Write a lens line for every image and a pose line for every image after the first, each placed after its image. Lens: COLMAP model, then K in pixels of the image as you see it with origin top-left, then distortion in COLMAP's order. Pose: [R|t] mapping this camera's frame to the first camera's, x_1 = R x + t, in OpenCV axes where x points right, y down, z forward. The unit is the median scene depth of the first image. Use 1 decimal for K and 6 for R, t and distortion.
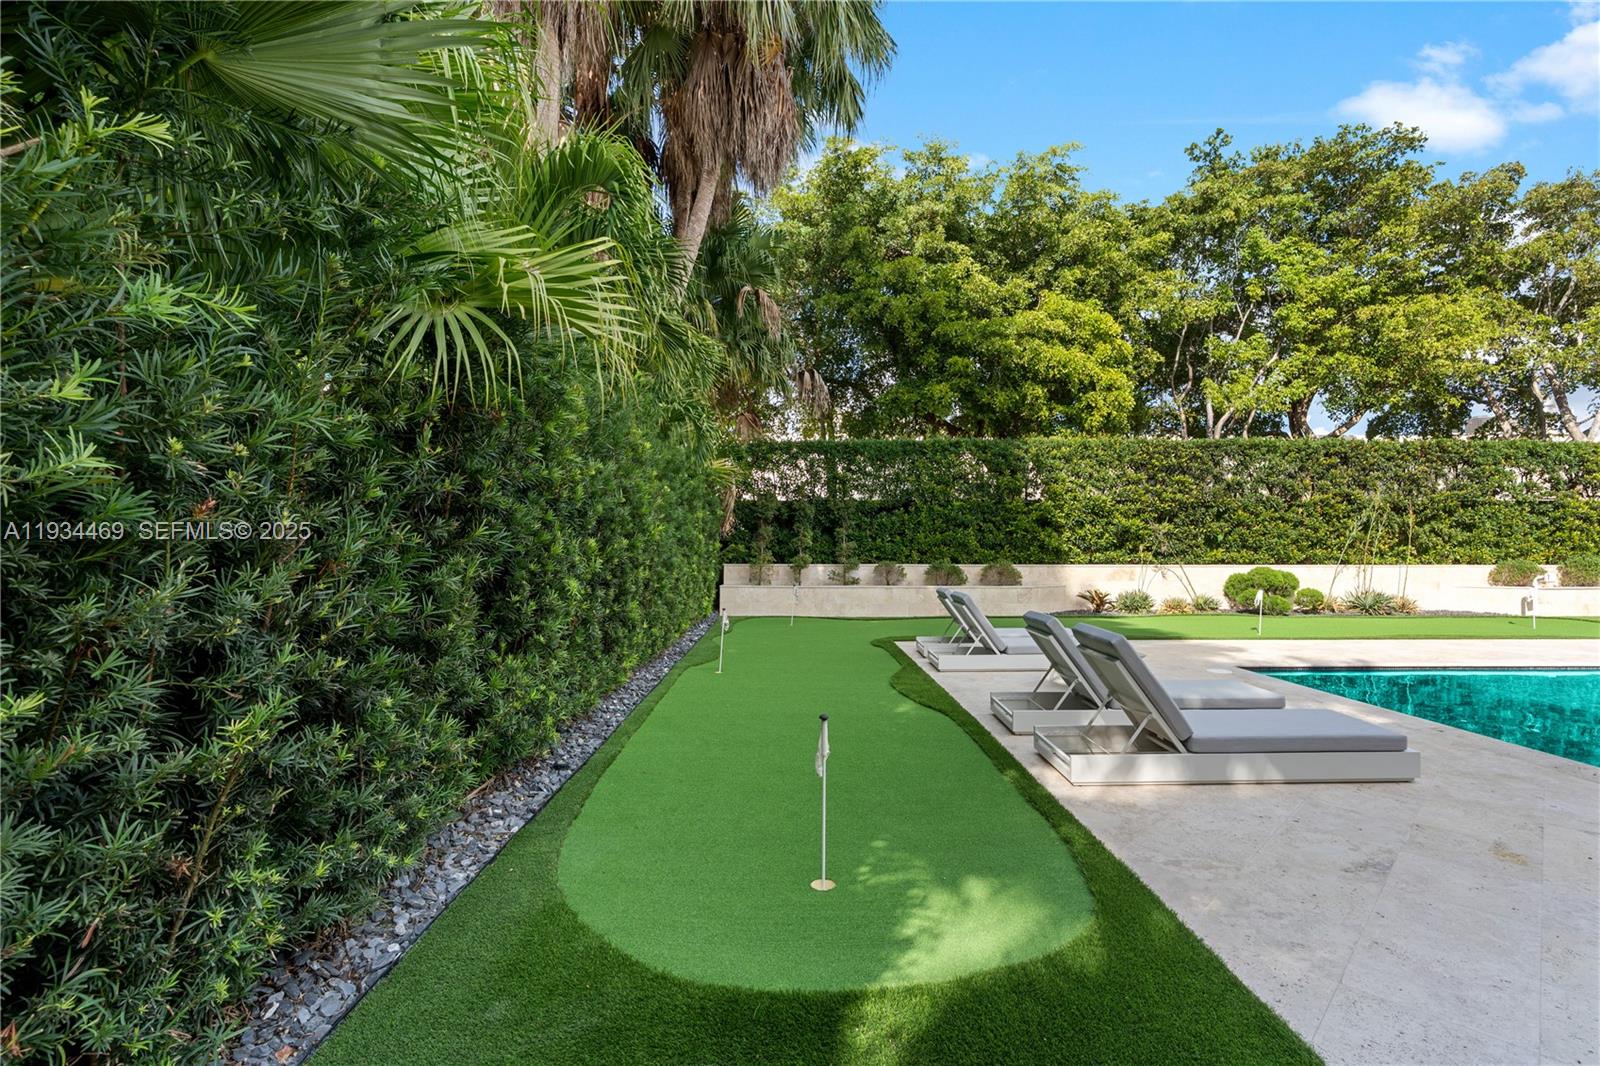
lens RADIAL K [[718.2, 0, 812.8], [0, 718.2, 557.8], [0, 0, 1]] dist [-0.001094, 0.000220]
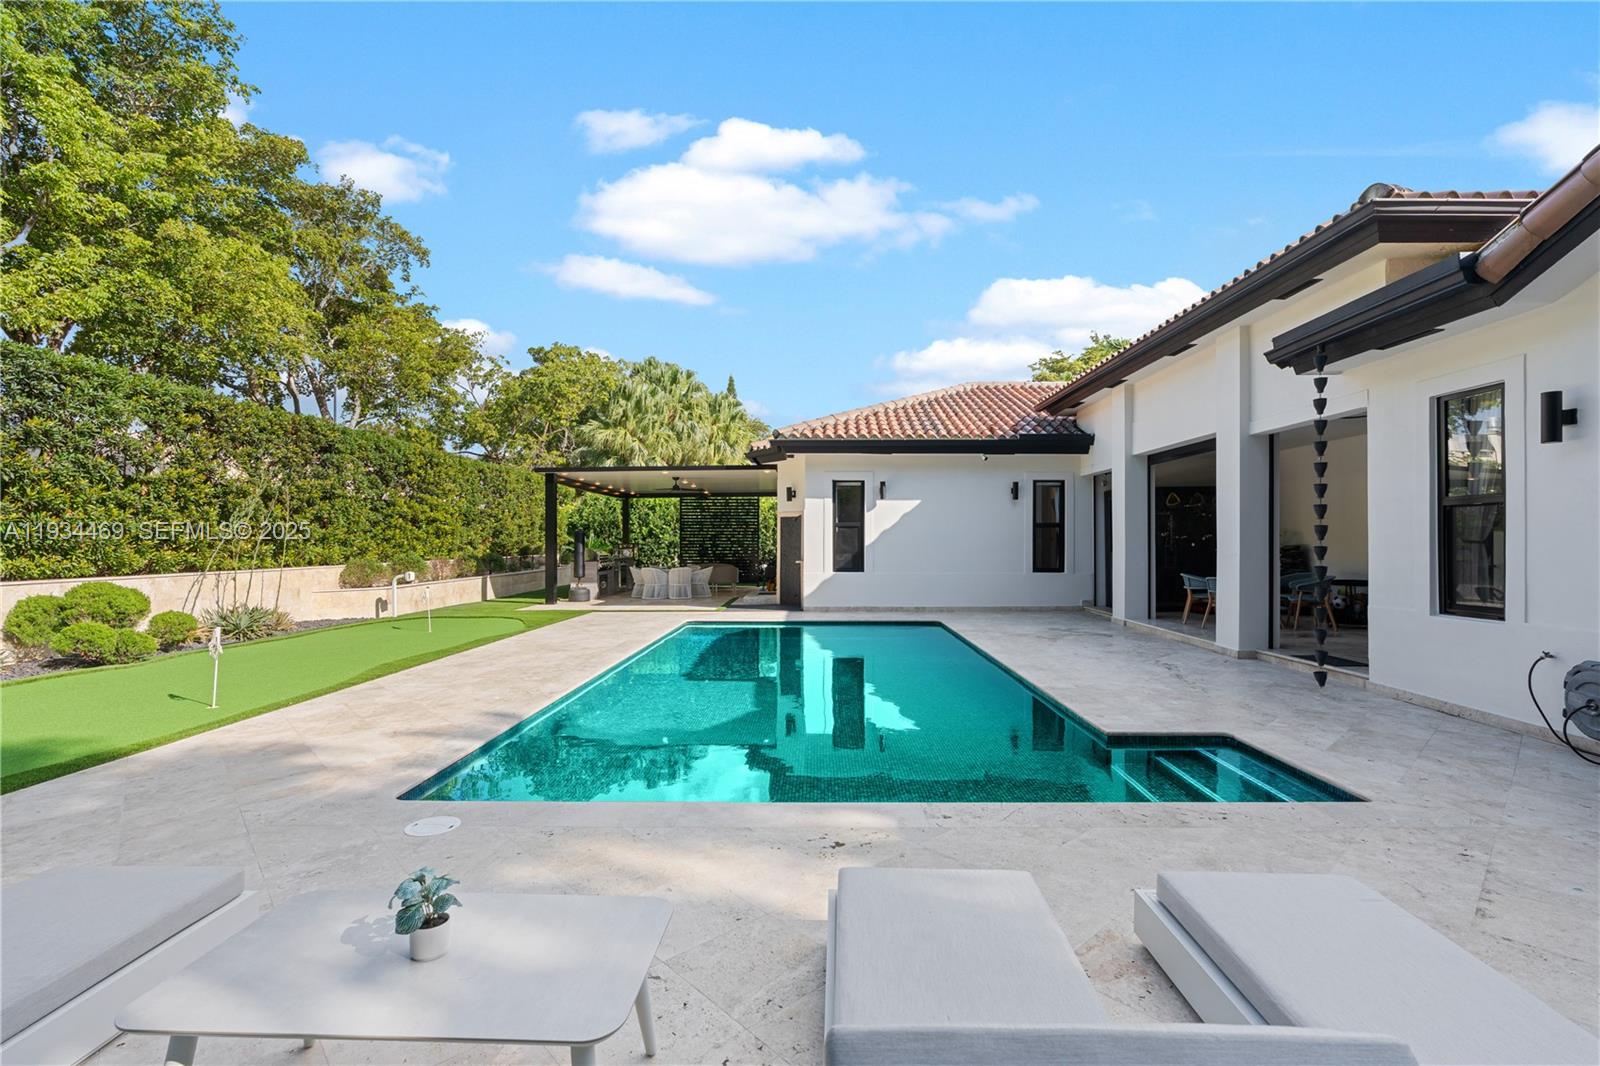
lens RADIAL K [[727.0, 0, 803.2], [0, 727.0, 539.6], [0, 0, 1]] dist [-0.003539, 0.000766]
pose [[0.046666, 0.001155, 0.998910, 0.064877], [0.019441, 0.999809, -0.002064, -0.009406], [-0.998721, 0.019516, 0.046634, 0.388657]]
